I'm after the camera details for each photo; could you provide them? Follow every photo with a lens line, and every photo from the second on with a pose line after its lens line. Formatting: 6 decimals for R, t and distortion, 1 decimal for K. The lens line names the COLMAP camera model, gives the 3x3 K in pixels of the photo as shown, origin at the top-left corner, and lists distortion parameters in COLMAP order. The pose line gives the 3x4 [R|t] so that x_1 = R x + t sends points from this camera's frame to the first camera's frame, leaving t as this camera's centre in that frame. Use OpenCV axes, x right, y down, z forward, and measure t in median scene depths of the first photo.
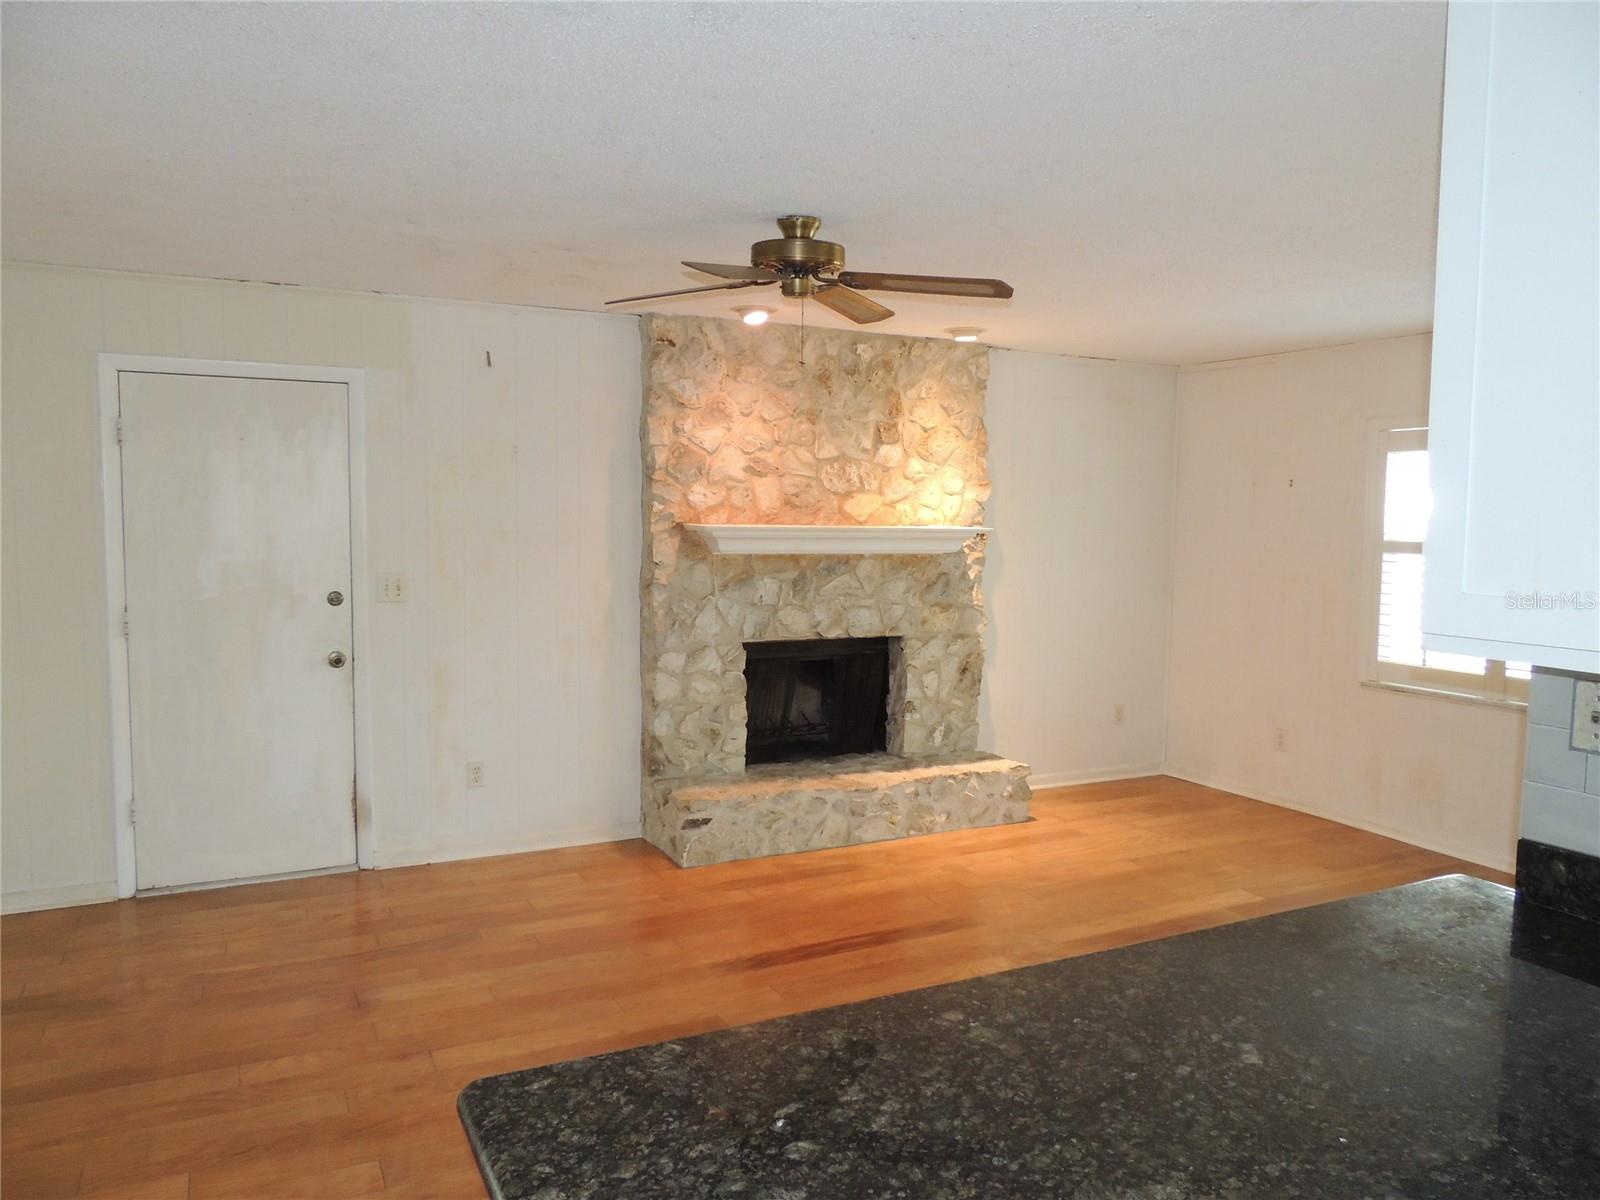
lens RADIAL K [[1141.2, 0, 800.0], [0, 1141.2, 600.0], [0, 0, 1]] dist [-0.021088, 0.006247]
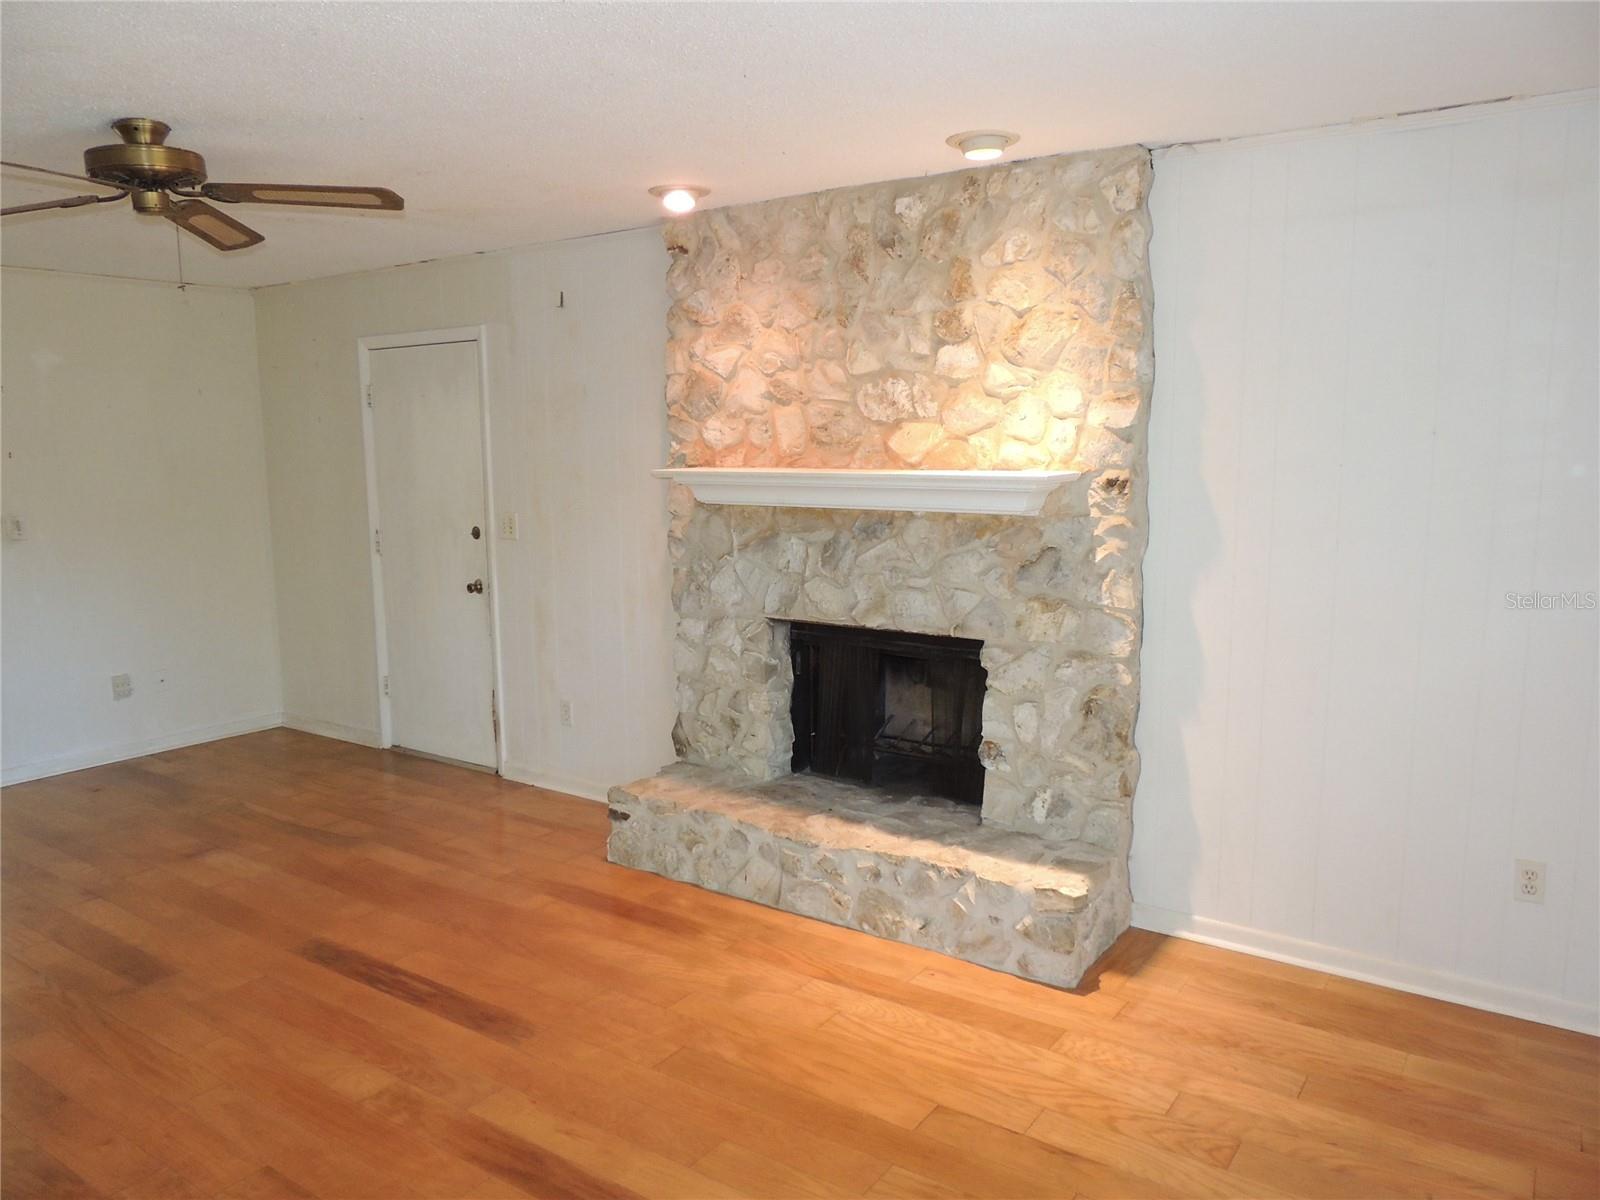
lens RADIAL K [[1141.2, 0, 800.0], [0, 1141.2, 600.0], [0, 0, 1]] dist [-0.021088, 0.006247]
pose [[0.478499, 0.104640, -0.871831, 0.643379], [-0.053679, 0.994503, 0.089902, -0.046959], [0.876446, 0.003781, 0.481485, 0.635291]]
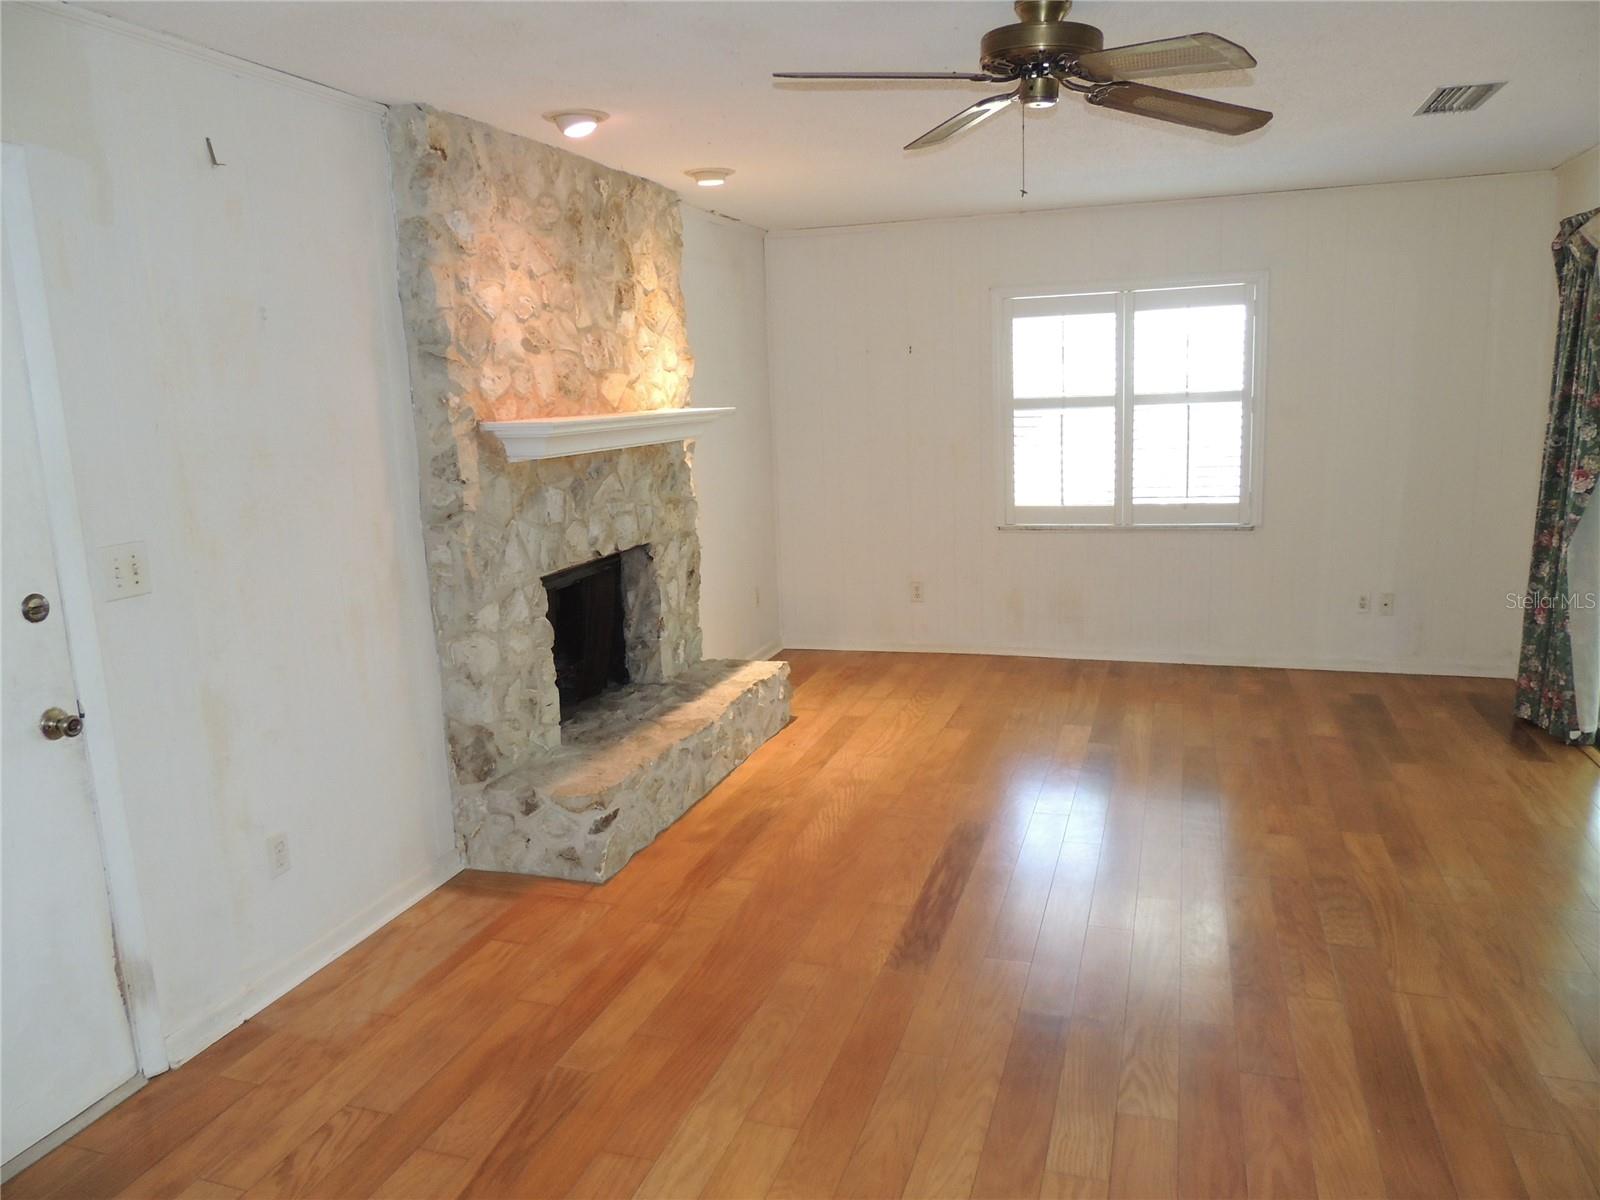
lens RADIAL K [[1141.2, 0, 800.0], [0, 1141.2, 600.0], [0, 0, 1]] dist [-0.021088, 0.006247]
pose [[0.706361, -0.170620, 0.686981, -0.444540], [0.101916, 0.984917, 0.139826, -0.035469], [-0.700476, -0.028753, 0.713096, 0.342520]]
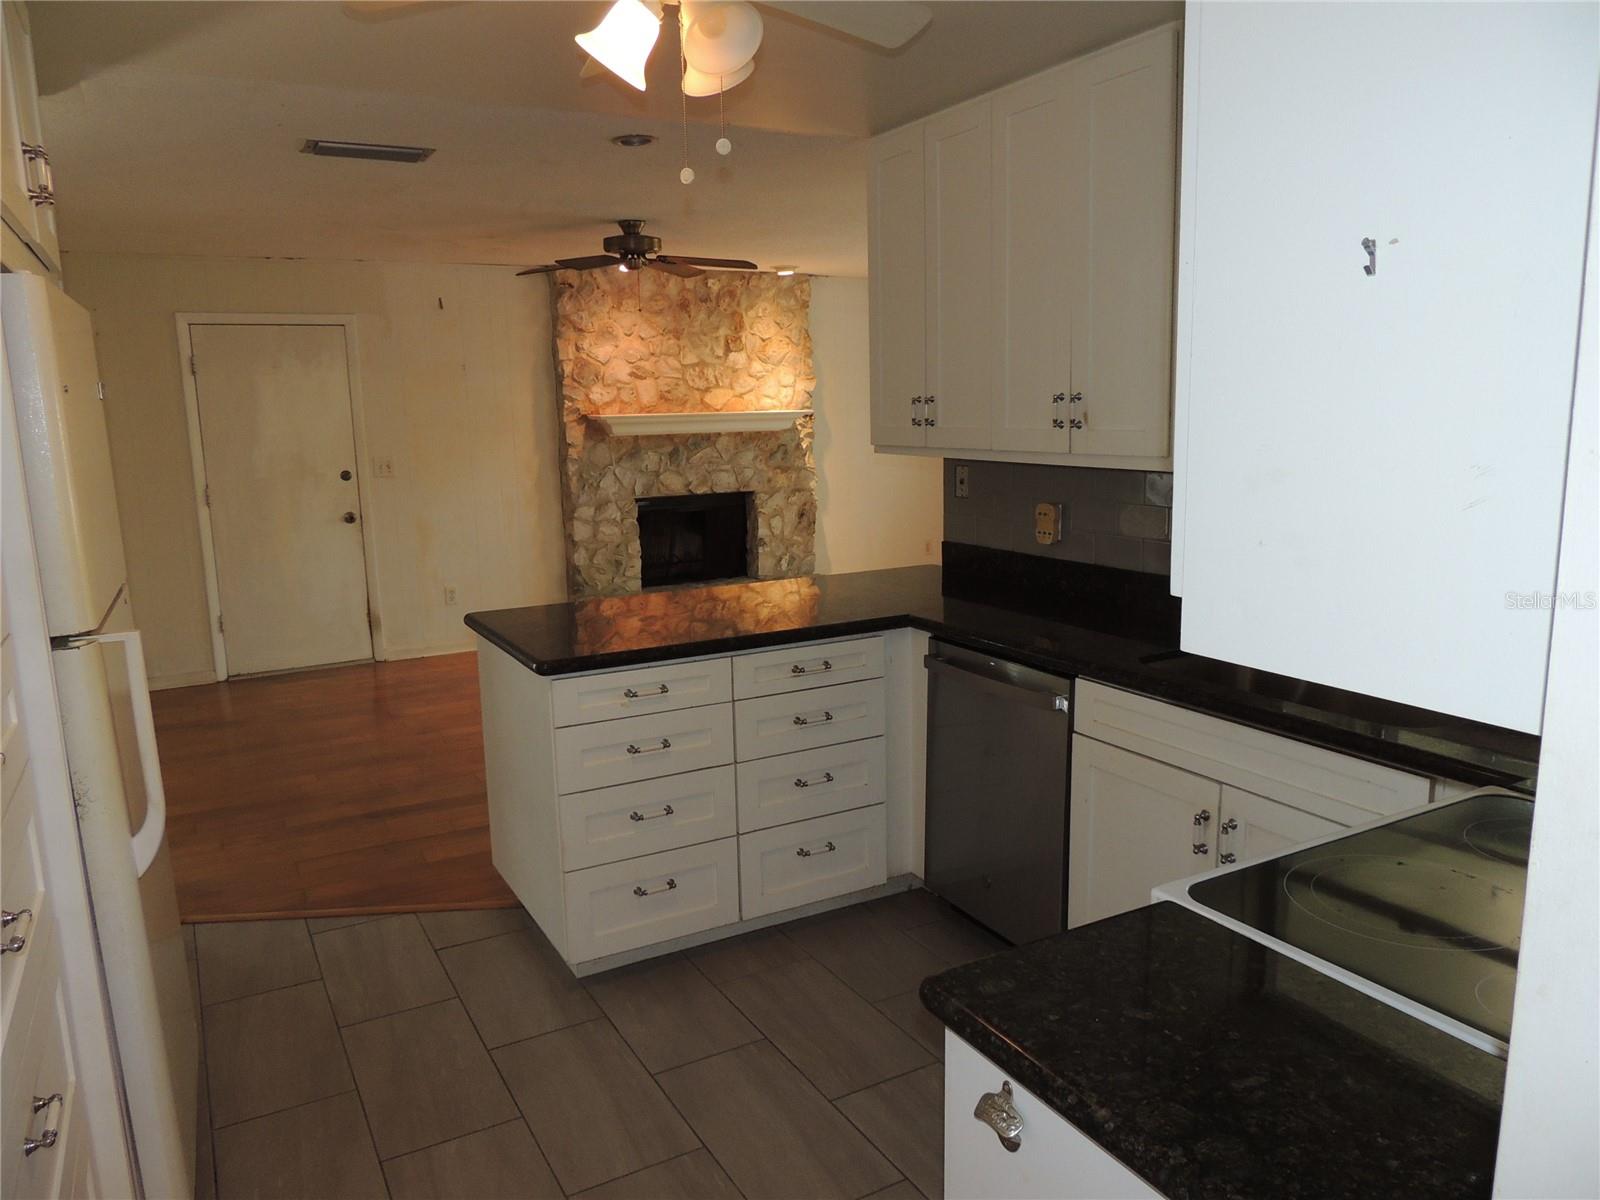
lens RADIAL K [[1141.2, 0, 800.0], [0, 1141.2, 600.0], [0, 0, 1]] dist [-0.021088, 0.006247]
pose [[0.998602, -0.042315, 0.031666, 0.102924], [0.039165, 0.994779, 0.094233, 0.036857], [-0.035489, -0.092861, 0.995046, -0.420795]]
